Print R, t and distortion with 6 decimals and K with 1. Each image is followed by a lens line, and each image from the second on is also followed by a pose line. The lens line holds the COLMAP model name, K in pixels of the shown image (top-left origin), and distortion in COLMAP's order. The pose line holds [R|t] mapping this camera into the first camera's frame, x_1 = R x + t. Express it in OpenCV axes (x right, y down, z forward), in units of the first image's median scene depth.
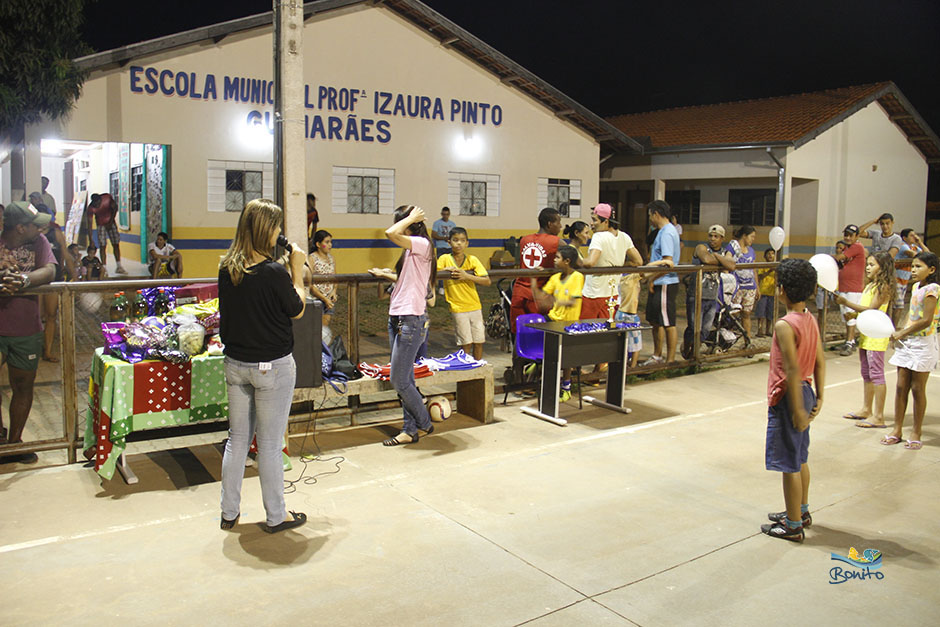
lens RADIAL K [[782.2, 0, 470.8], [0, 782.2, 305.9], [0, 0, 1]] dist [-0.180807, 0.139552]
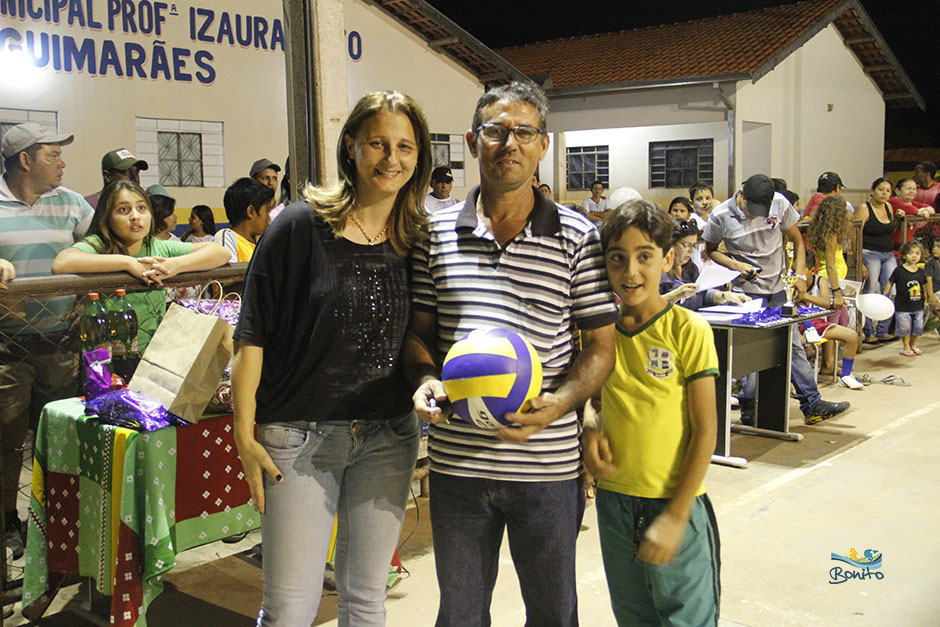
lens RADIAL K [[1015.5, 0, 462.3], [0, 1015.5, 309.4], [0, 0, 1]] dist [-0.072031, 0.242776]
pose [[0.972431, -0.057775, 0.225920, -0.103970], [0.058694, 0.998273, 0.002655, 0.001696], [-0.225683, 0.010678, 0.974142, 0.071449]]
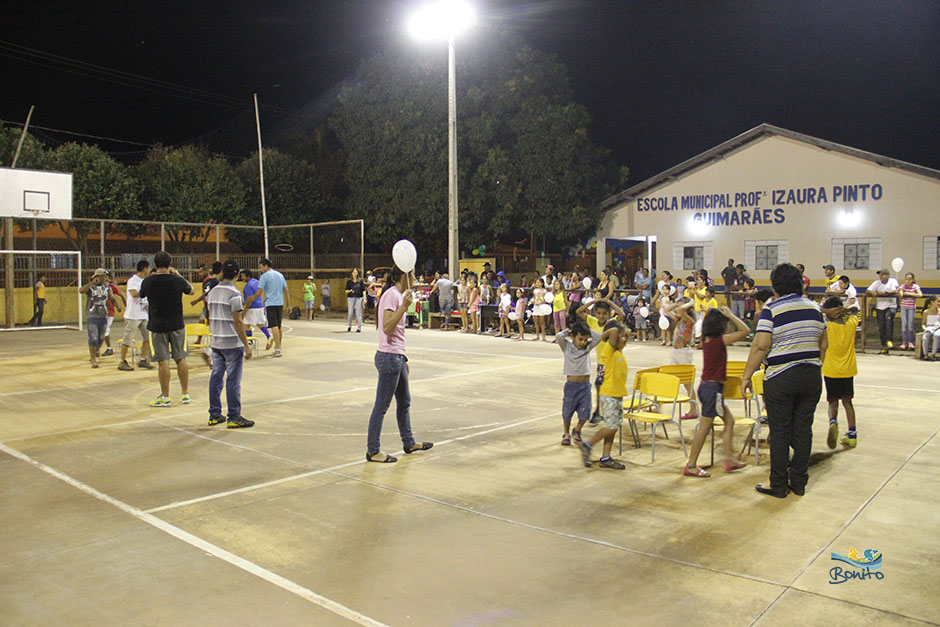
lens RADIAL K [[782.2, 0, 470.8], [0, 782.2, 305.9], [0, 0, 1]] dist [-0.180807, 0.139552]
pose [[0.254305, 0.021473, -0.966886, 1.171554], [-0.098131, 0.995167, -0.003708, 0.017118], [0.962133, 0.095824, 0.255183, 0.045648]]
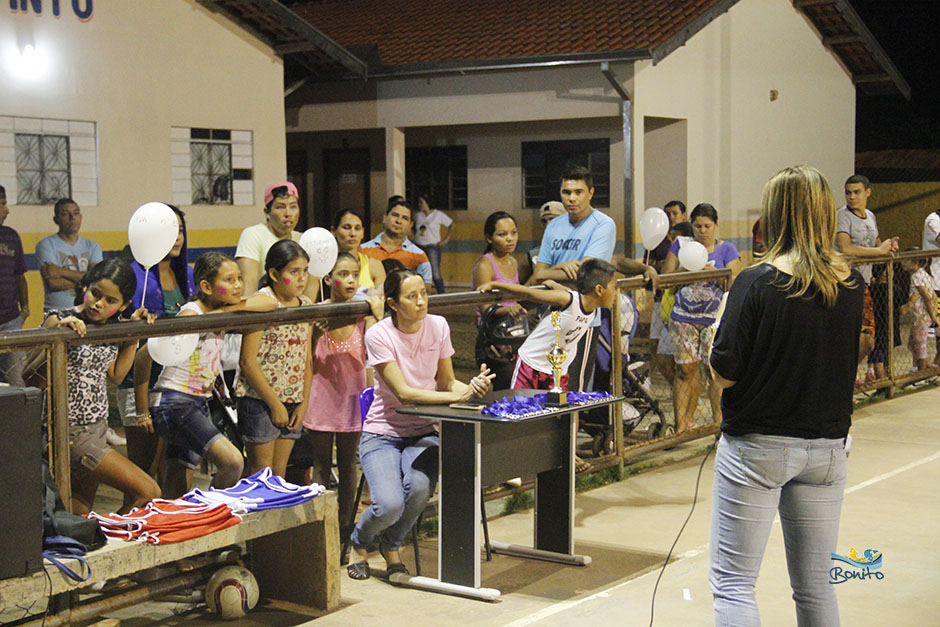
lens RADIAL K [[1506.1, 0, 470.0], [0, 1506.1, 313.5], [0, 0, 1]] dist [0.169360, 0.105369]
pose [[0.941150, -0.050548, 0.334189, -0.076068], [0.064298, 0.997474, -0.030205, -0.001869], [-0.331818, 0.049915, 0.942022, 0.013087]]
